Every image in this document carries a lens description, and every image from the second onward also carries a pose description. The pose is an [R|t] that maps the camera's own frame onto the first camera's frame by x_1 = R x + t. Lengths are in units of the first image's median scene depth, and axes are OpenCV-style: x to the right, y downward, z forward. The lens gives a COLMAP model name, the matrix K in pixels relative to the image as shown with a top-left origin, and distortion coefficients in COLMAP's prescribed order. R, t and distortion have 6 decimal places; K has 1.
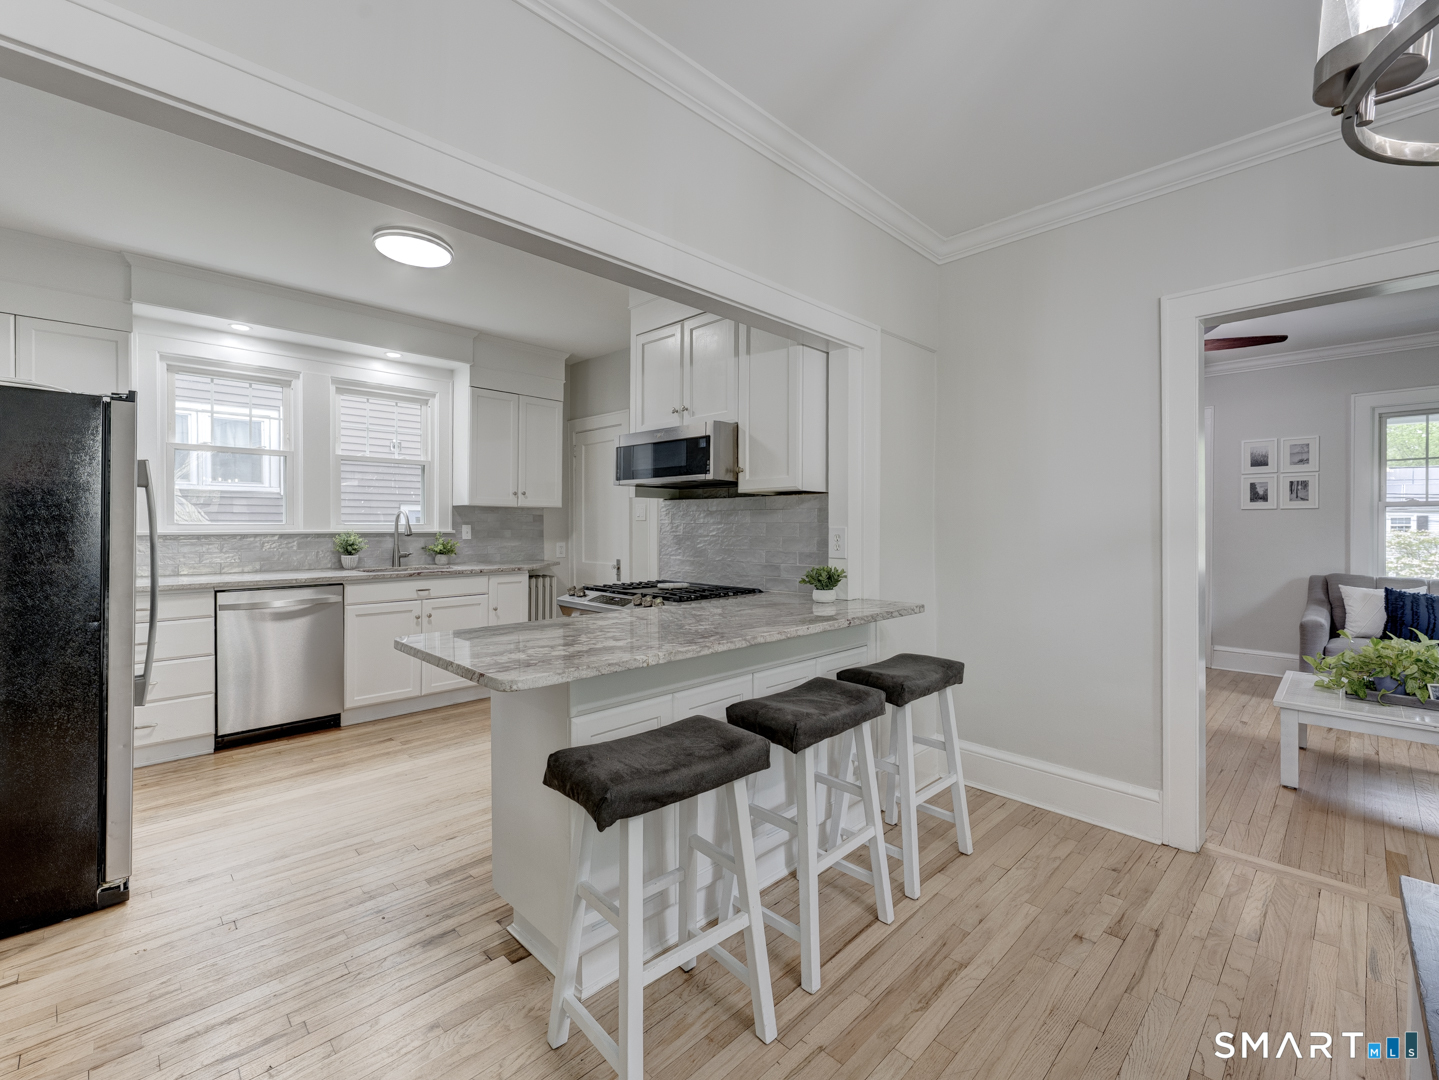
lens RADIAL K [[711.5, 0, 695.7], [0, 711.5, 535.1], [0, 0, 1]] dist [-0.006024, -0.000474]
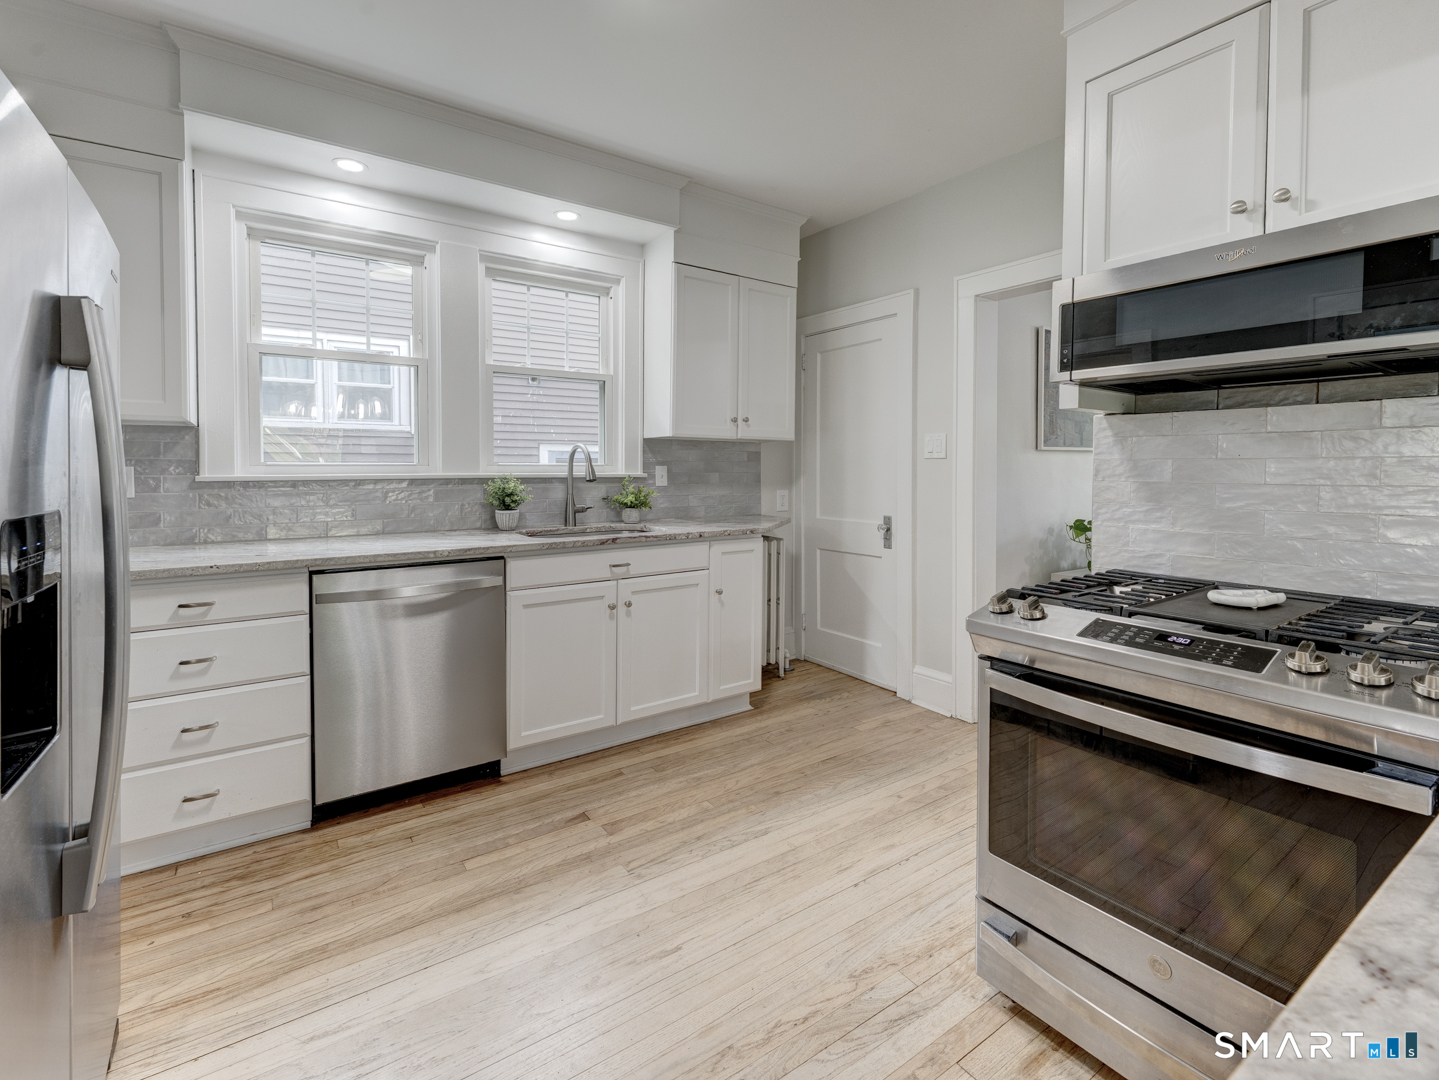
lens RADIAL K [[669.5, 0, 718.2], [0, 669.5, 486.4], [0, 0, 1]] dist [0.000142, -0.000261]
pose [[0.995003, 0.001329, -0.099836, -0.222334], [-0.000006, 0.999912, 0.013252, -0.002923], [0.099845, -0.013185, 0.994916, 0.382277]]
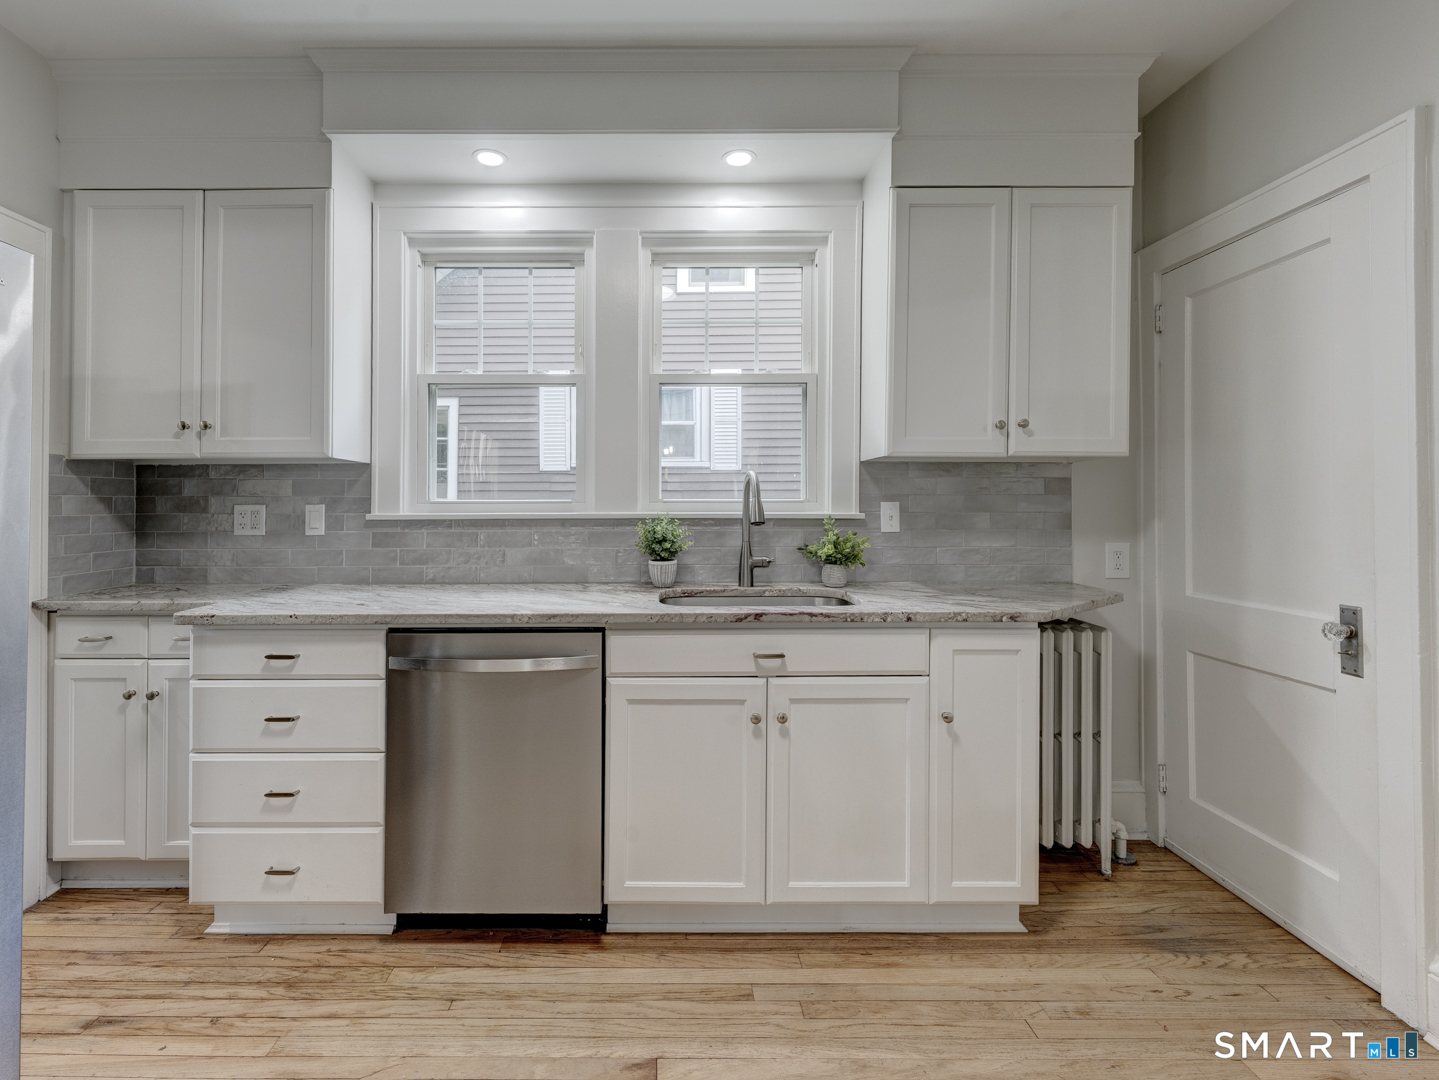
lens RADIAL K [[690.5, 0, 680.3], [0, 690.5, 502.1], [0, 0, 1]] dist [0.011499, -0.005805]
pose [[0.779889, -0.005036, -0.625897, -0.159920], [-0.006145, 0.999858, -0.015702, -0.006712], [0.625887, 0.016092, 0.779747, 0.618147]]
